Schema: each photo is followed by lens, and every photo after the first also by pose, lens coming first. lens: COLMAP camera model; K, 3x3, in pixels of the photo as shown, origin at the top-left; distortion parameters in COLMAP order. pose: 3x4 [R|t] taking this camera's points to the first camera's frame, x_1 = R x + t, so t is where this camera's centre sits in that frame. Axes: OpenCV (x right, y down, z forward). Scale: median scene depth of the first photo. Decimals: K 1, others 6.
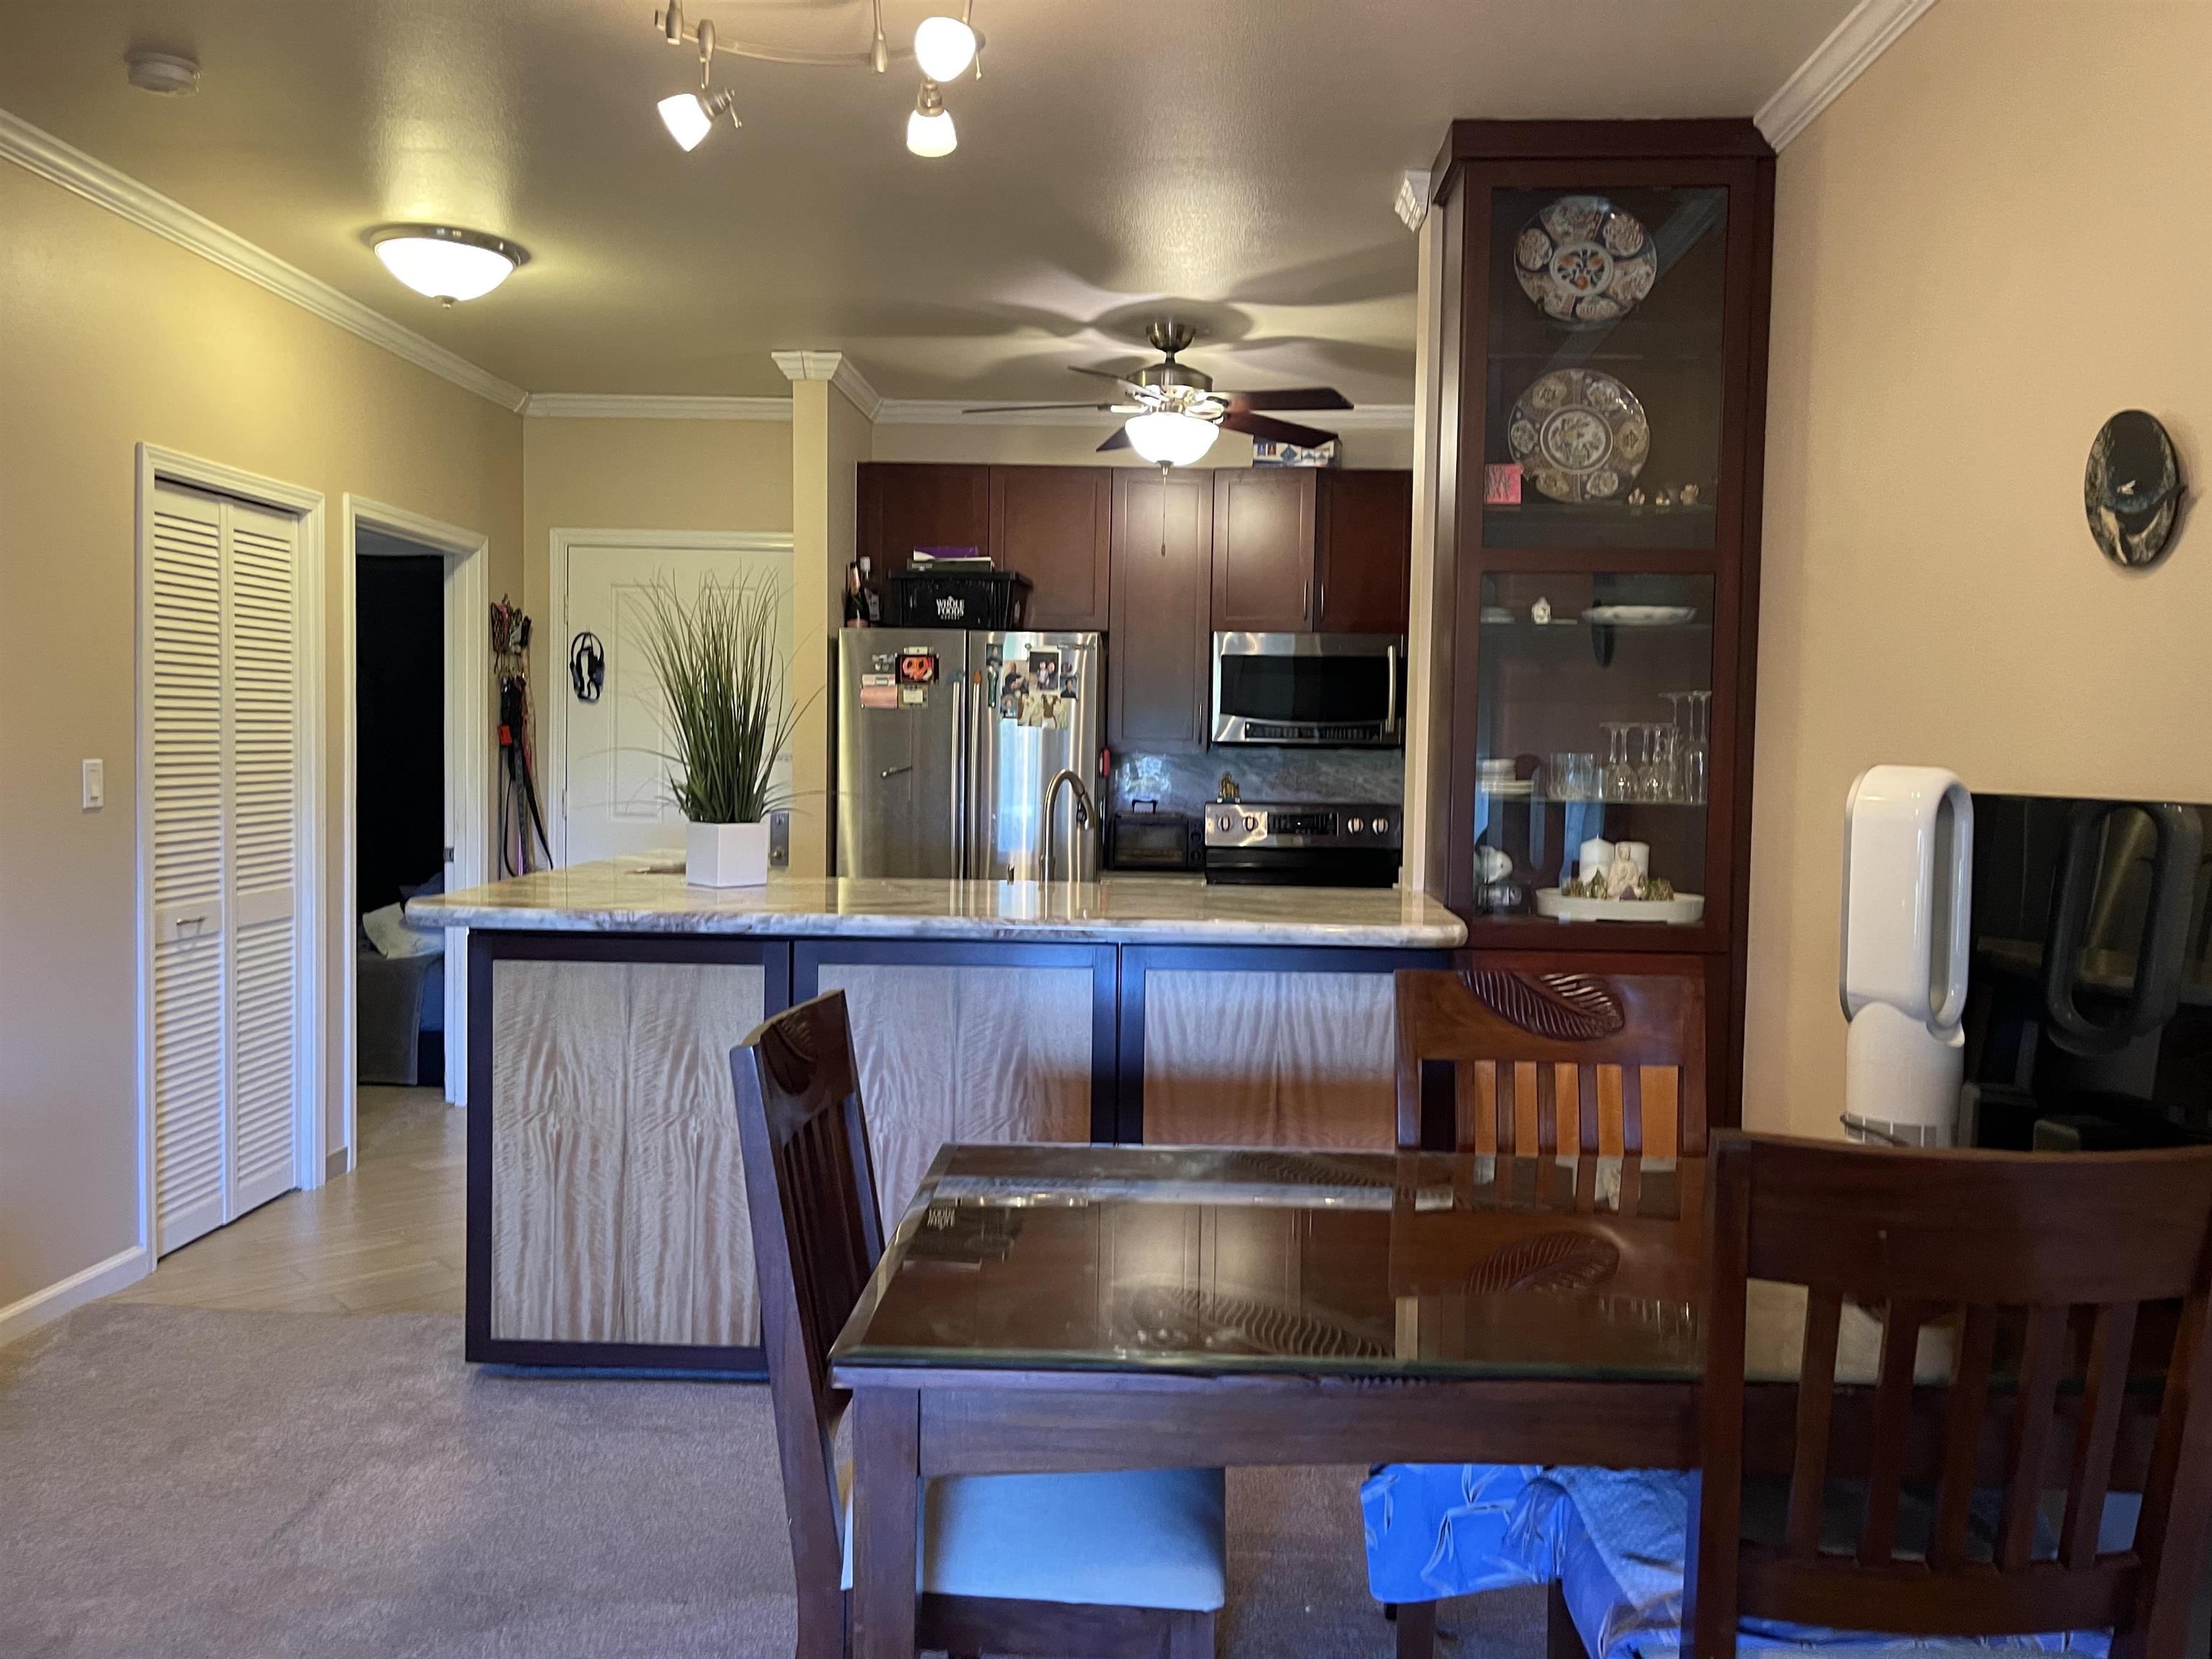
lens RADIAL K [[1677.4, 0, 1126.0], [0, 1677.4, 814.4], [0, 0, 1]] dist [0.067415, -0.080528]
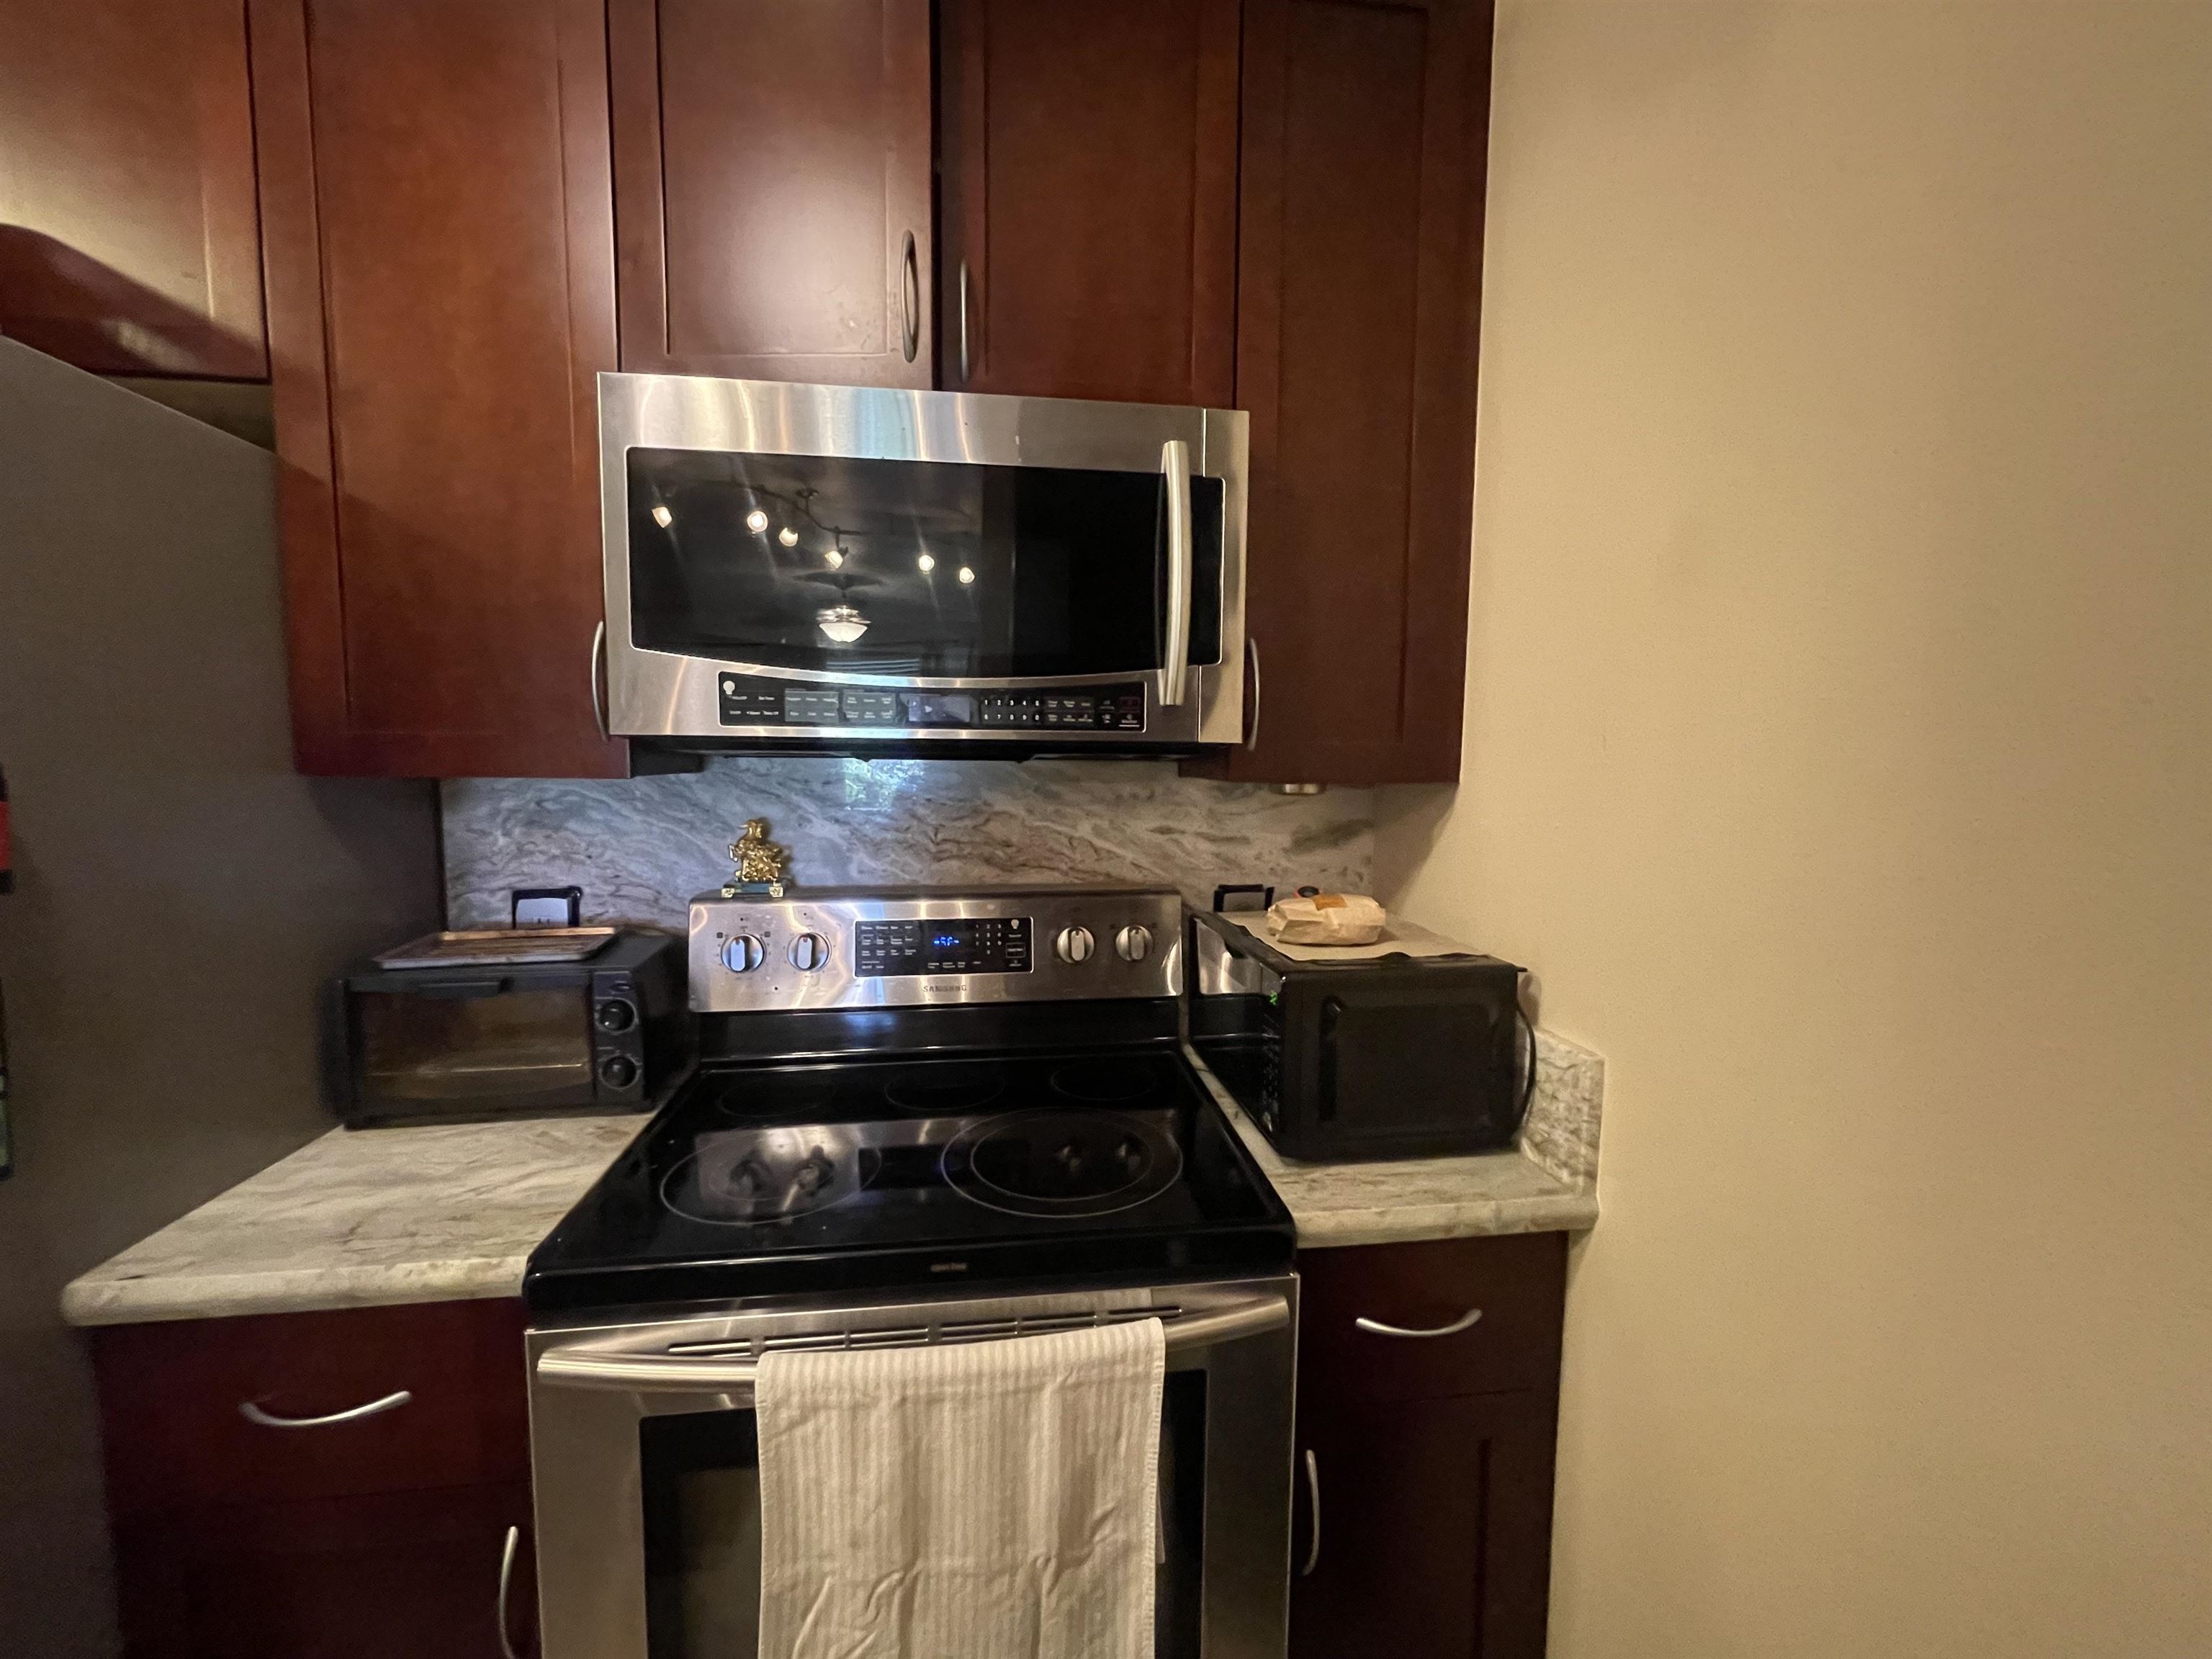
lens RADIAL K [[890.5, 0, 1120.3], [0, 890.5, 835.0], [0, 0, 1]] dist [-0.007142, 0.002402]
pose [[0.983531, -0.024040, 0.179132, 0.188336], [0.015629, 0.998714, 0.048221, -0.052547], [-0.180061, -0.044627, 0.982643, 1.354629]]
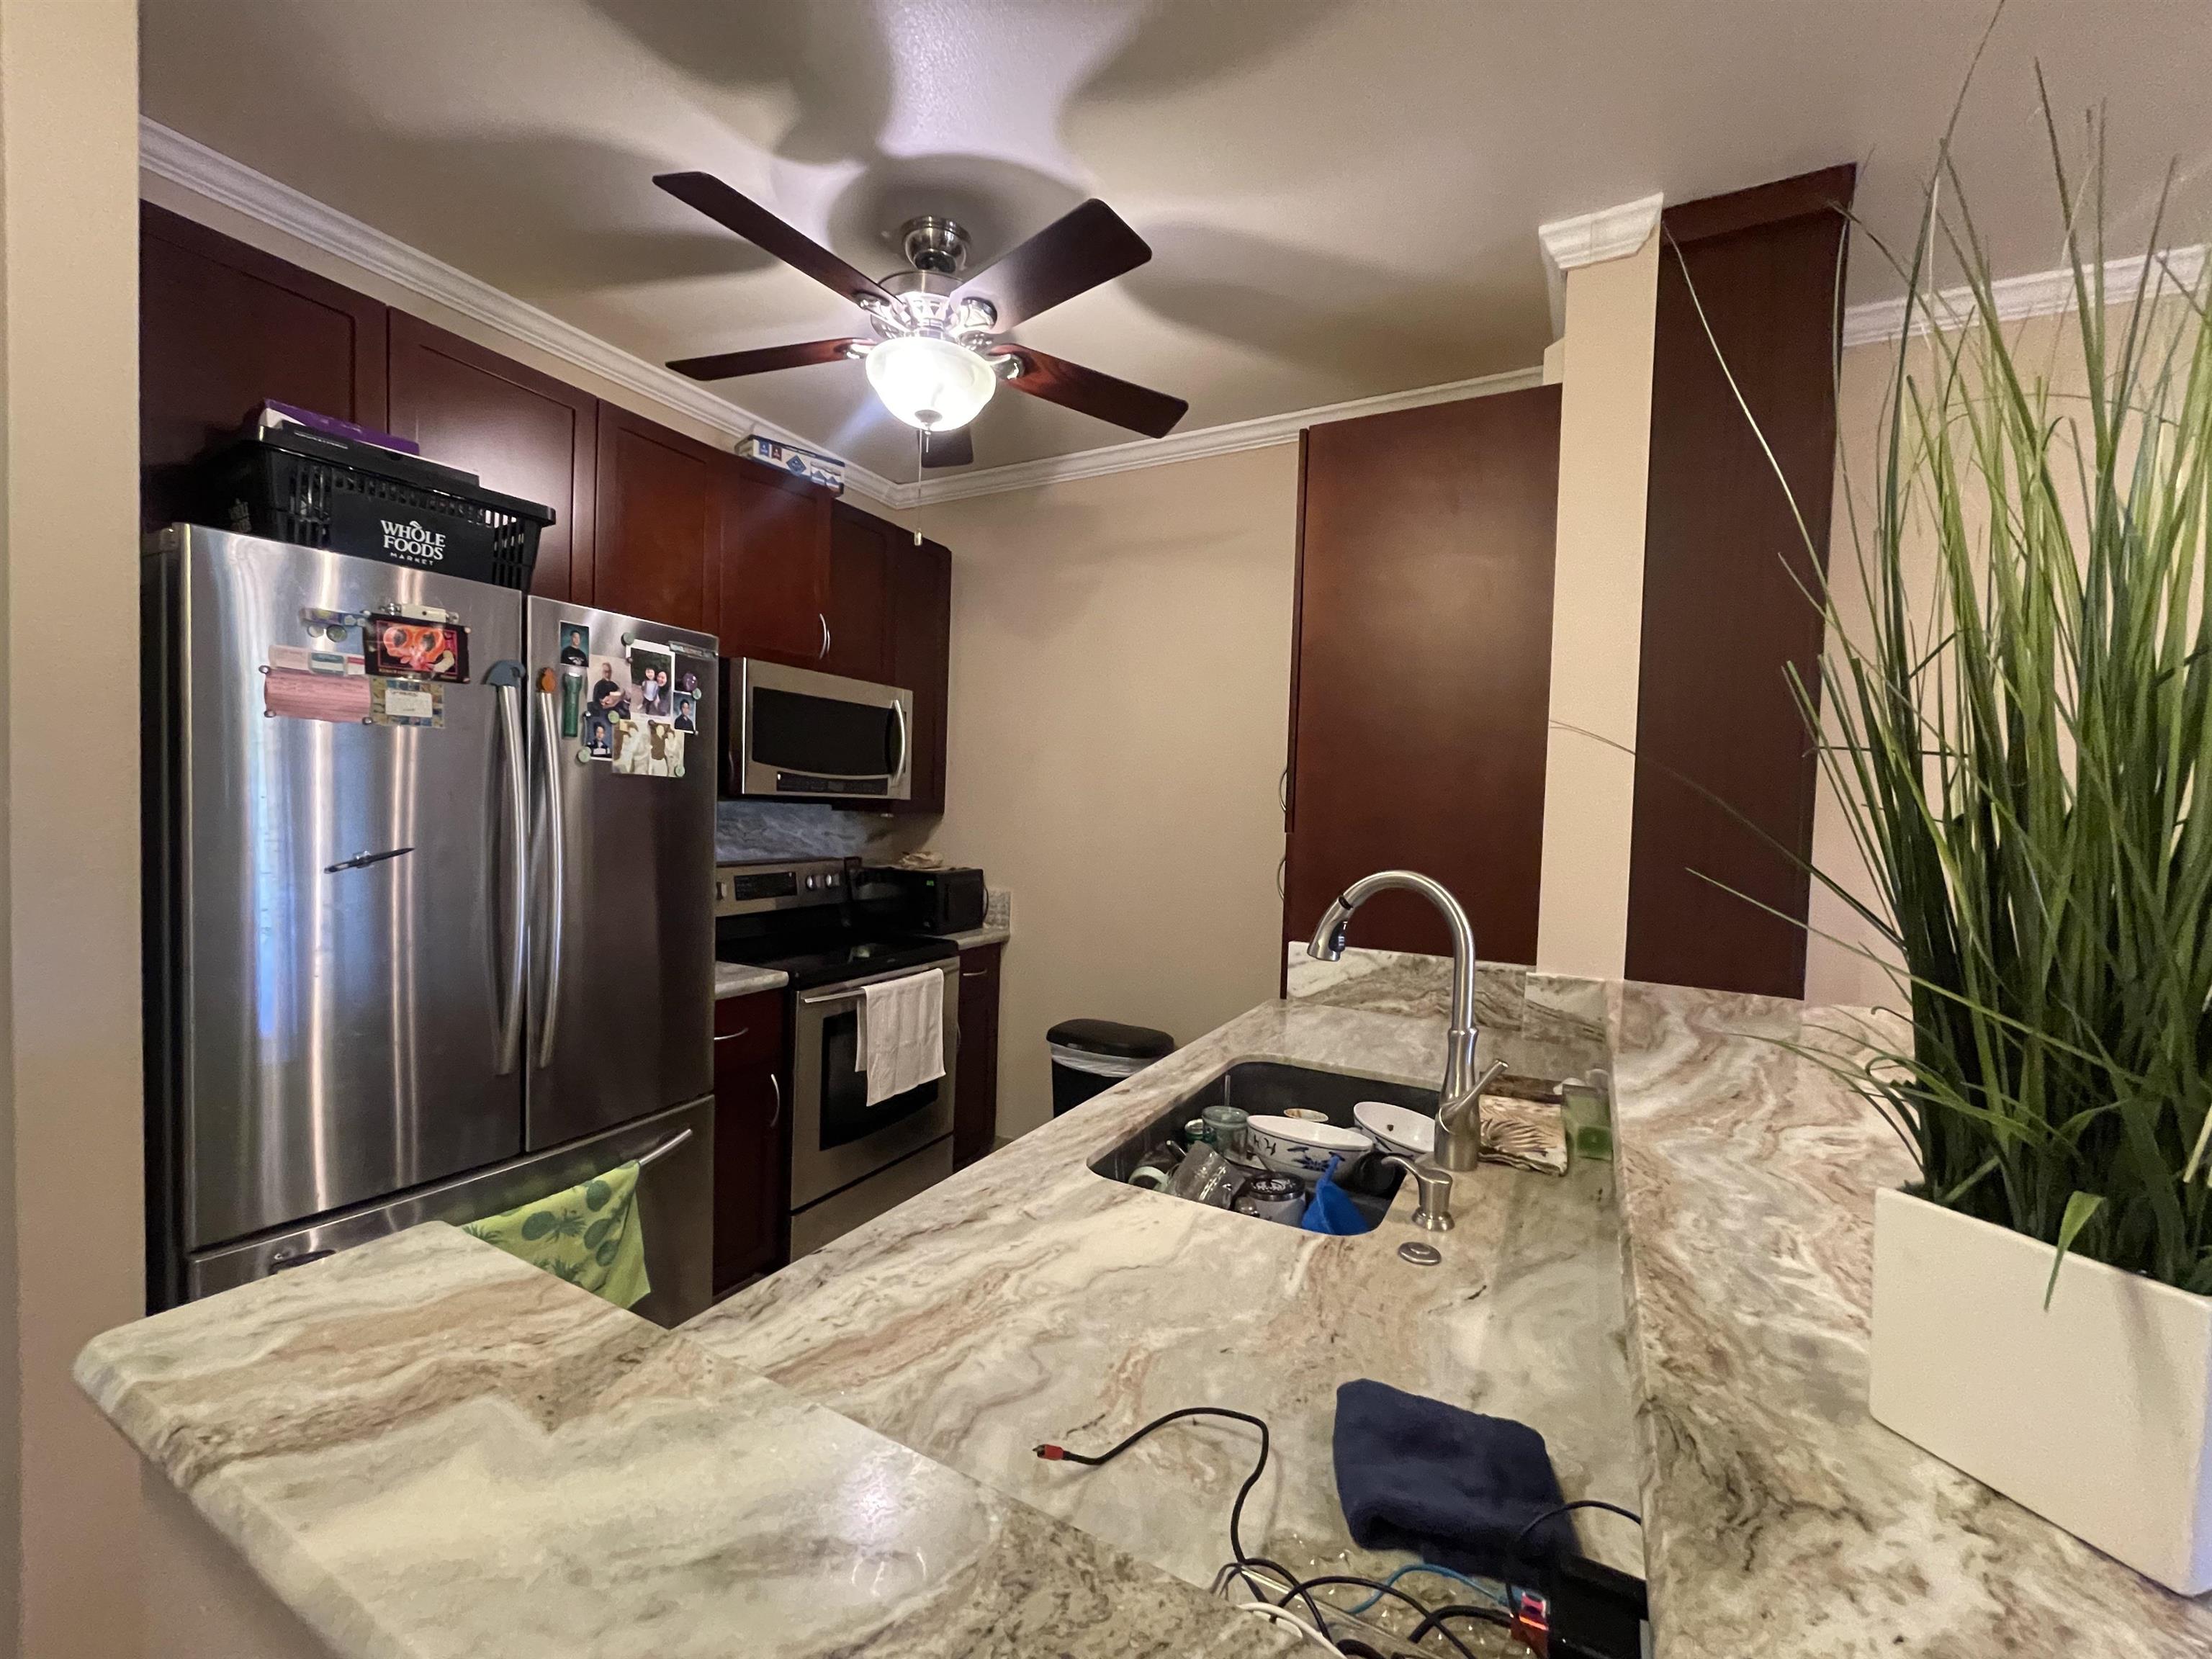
lens RADIAL K [[890.5, 0, 1112.7], [0, 890.5, 828.2], [0, 0, 1]] dist [-0.007142, 0.002402]
pose [[0.425520, -0.030420, 0.904437, -0.421596], [0.021222, 0.999495, 0.023633, -0.055867], [-0.904700, 0.009138, 0.425951, 1.089167]]
